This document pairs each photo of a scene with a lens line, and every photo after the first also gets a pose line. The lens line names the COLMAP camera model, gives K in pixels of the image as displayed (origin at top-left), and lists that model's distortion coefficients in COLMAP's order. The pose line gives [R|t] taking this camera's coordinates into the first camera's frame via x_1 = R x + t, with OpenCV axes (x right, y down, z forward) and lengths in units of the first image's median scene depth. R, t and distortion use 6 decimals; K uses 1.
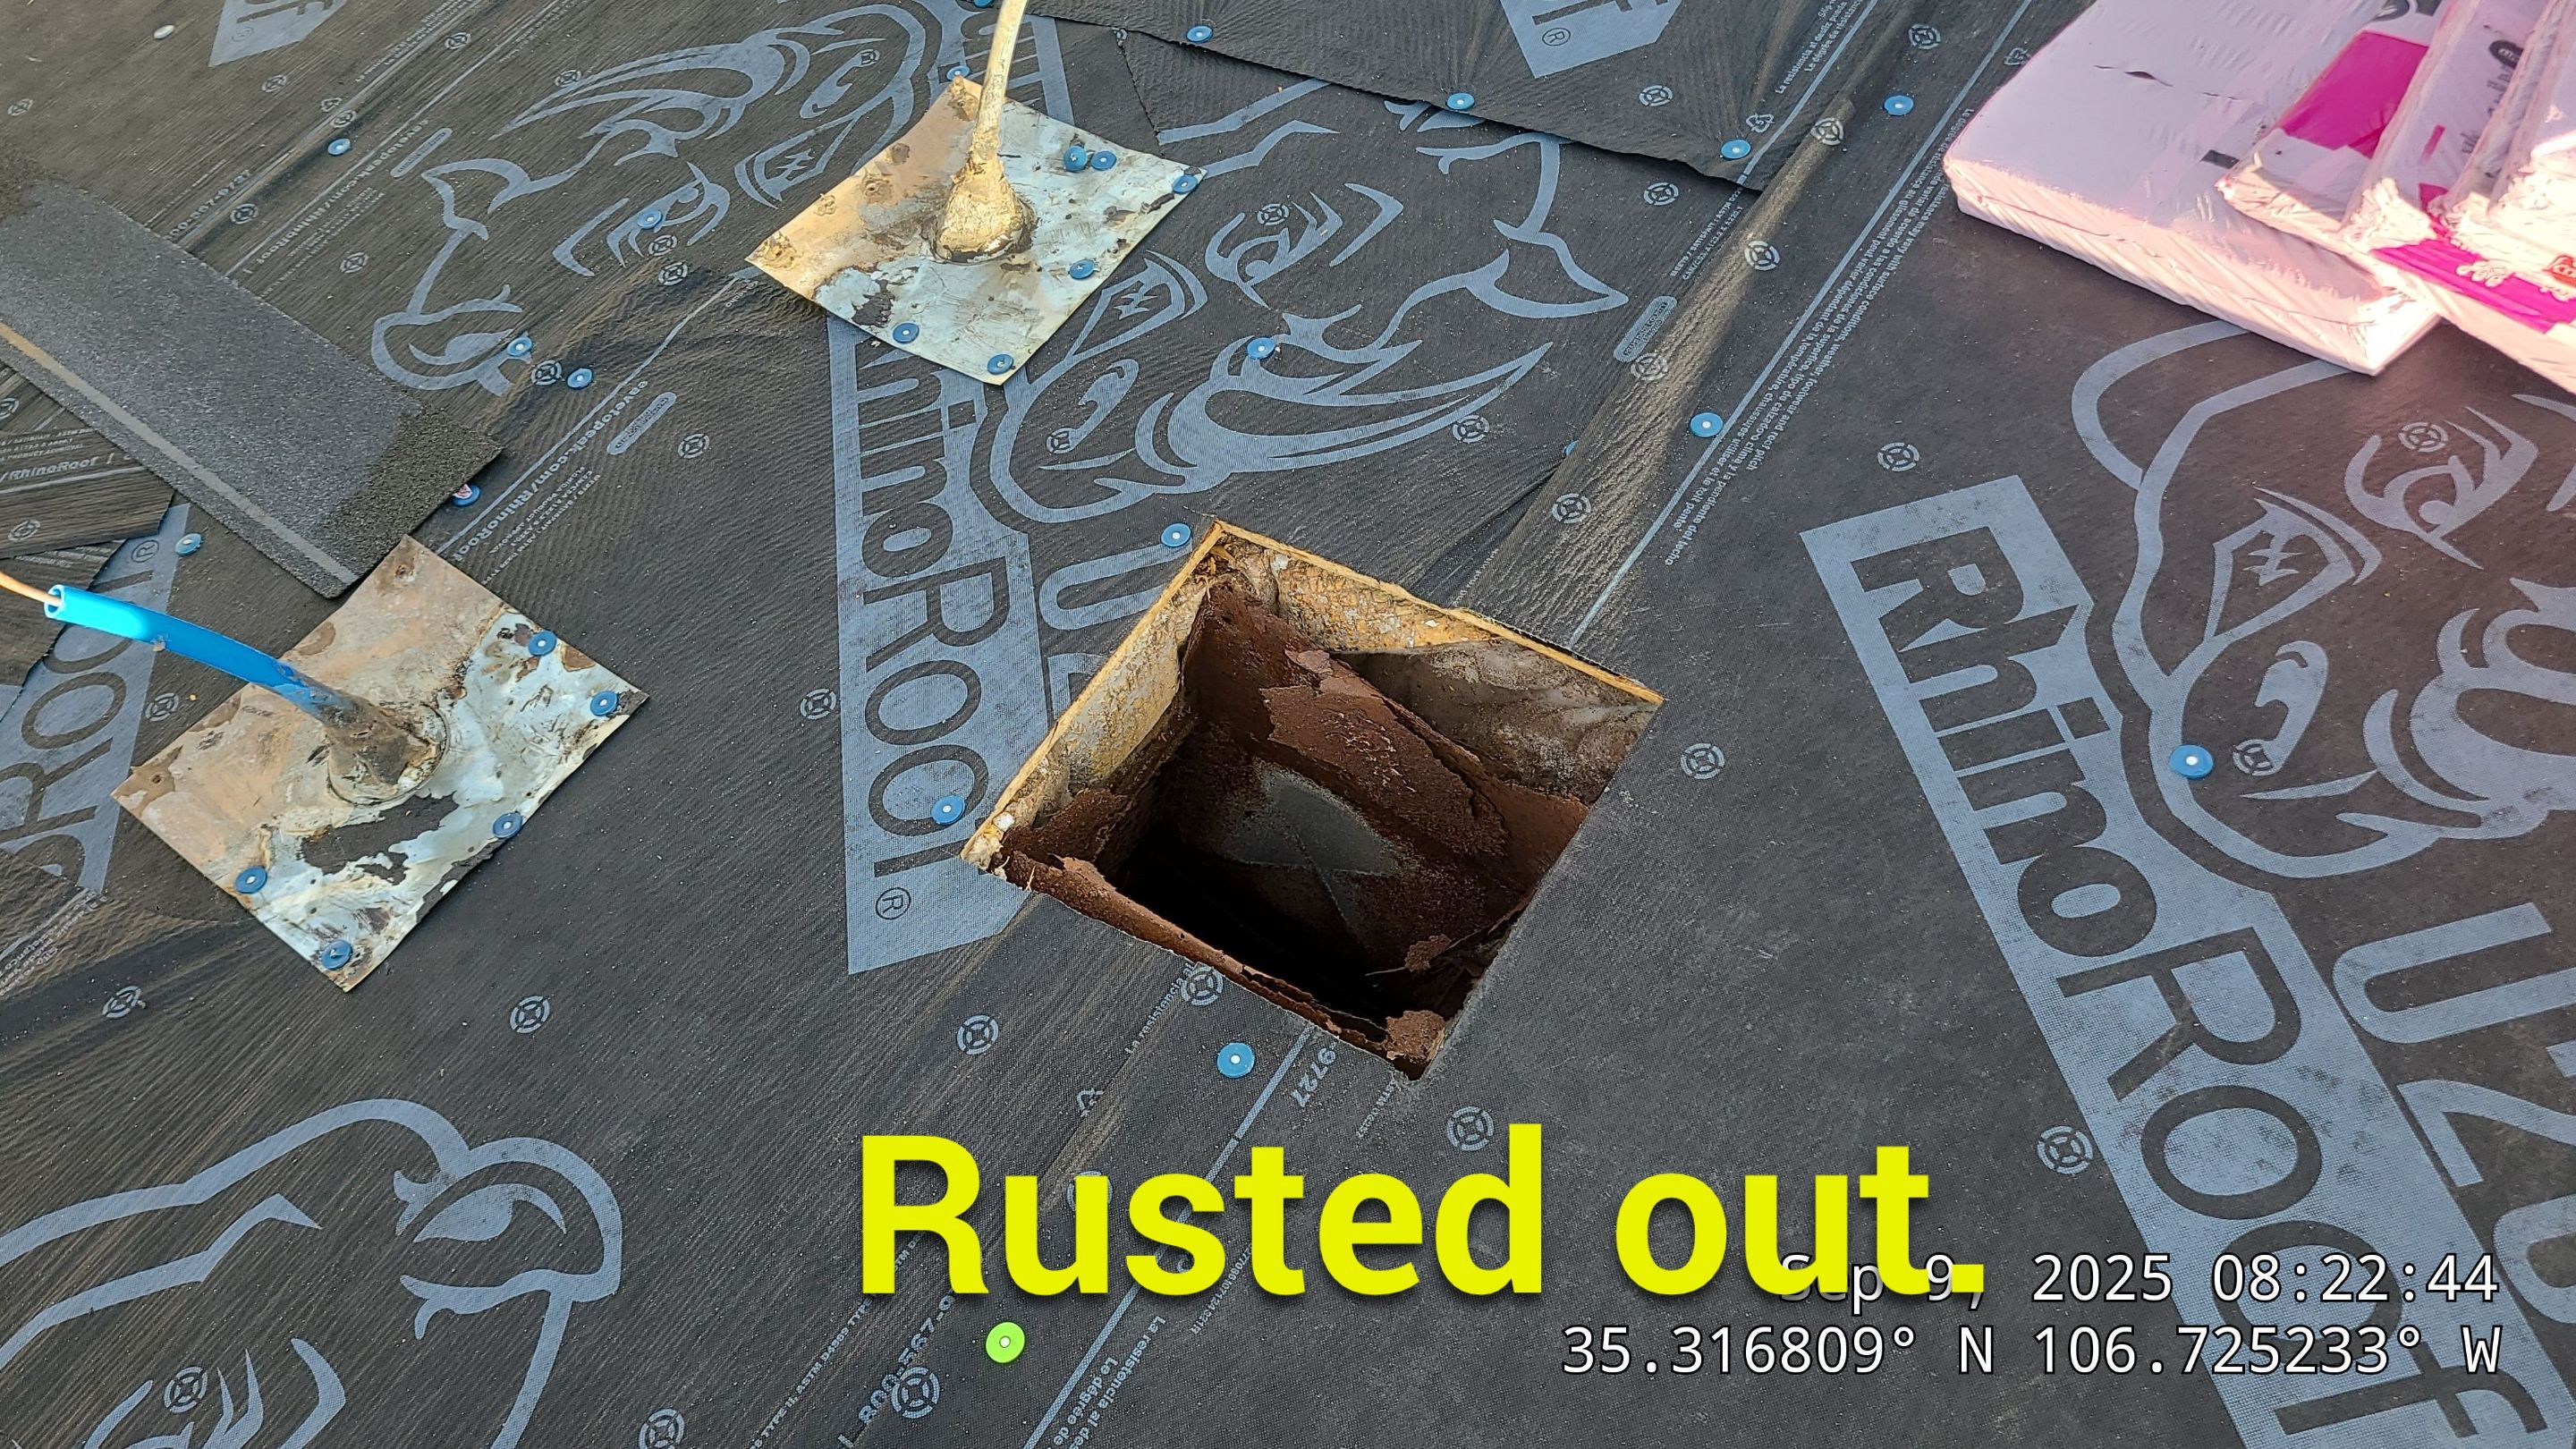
lens RADIAL K [[1940.5, 0, 1288.0], [0, 1940.5, 724.5], [0, 0, 1]] dist [0.025577, -0.007296]
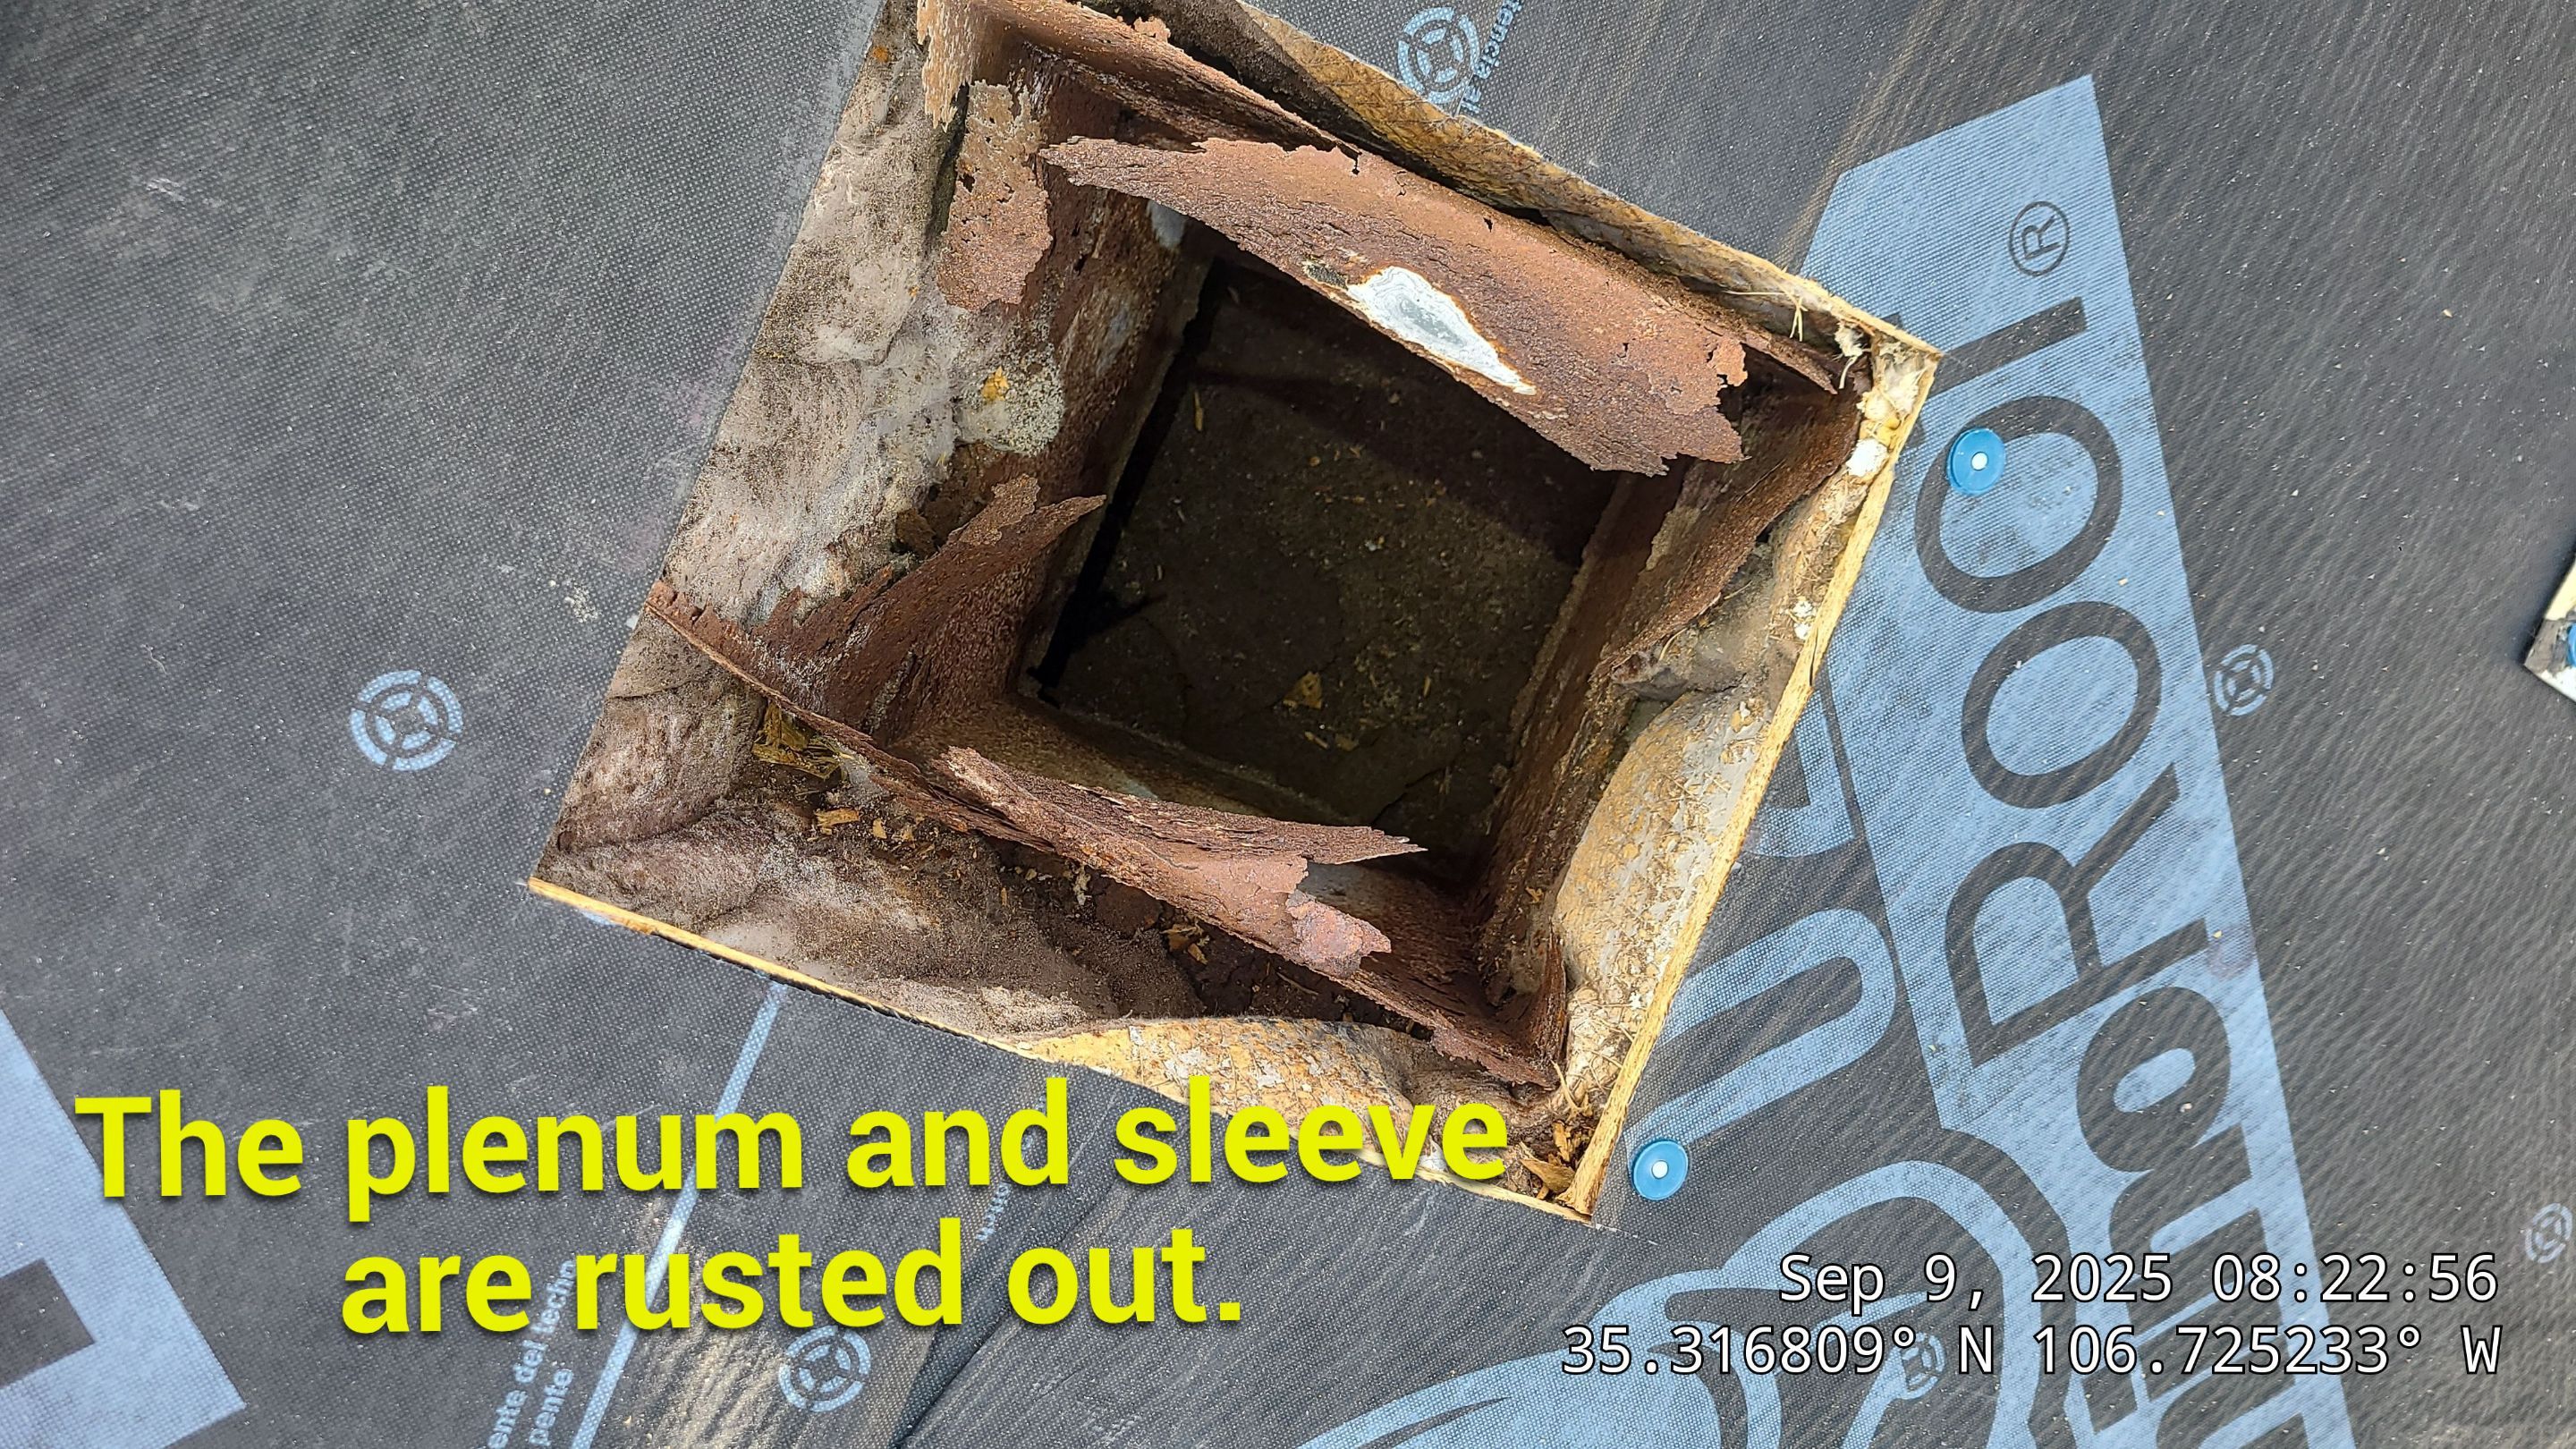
lens RADIAL K [[1940.5, 0, 1288.0], [0, 1940.5, 724.5], [0, 0, 1]] dist [0.025577, -0.007296]
pose [[-0.976670, 0.186975, -0.105626, 0.062277], [-0.212834, -0.908287, 0.360160, -0.152266], [-0.028598, 0.374239, 0.926891, 0.524844]]
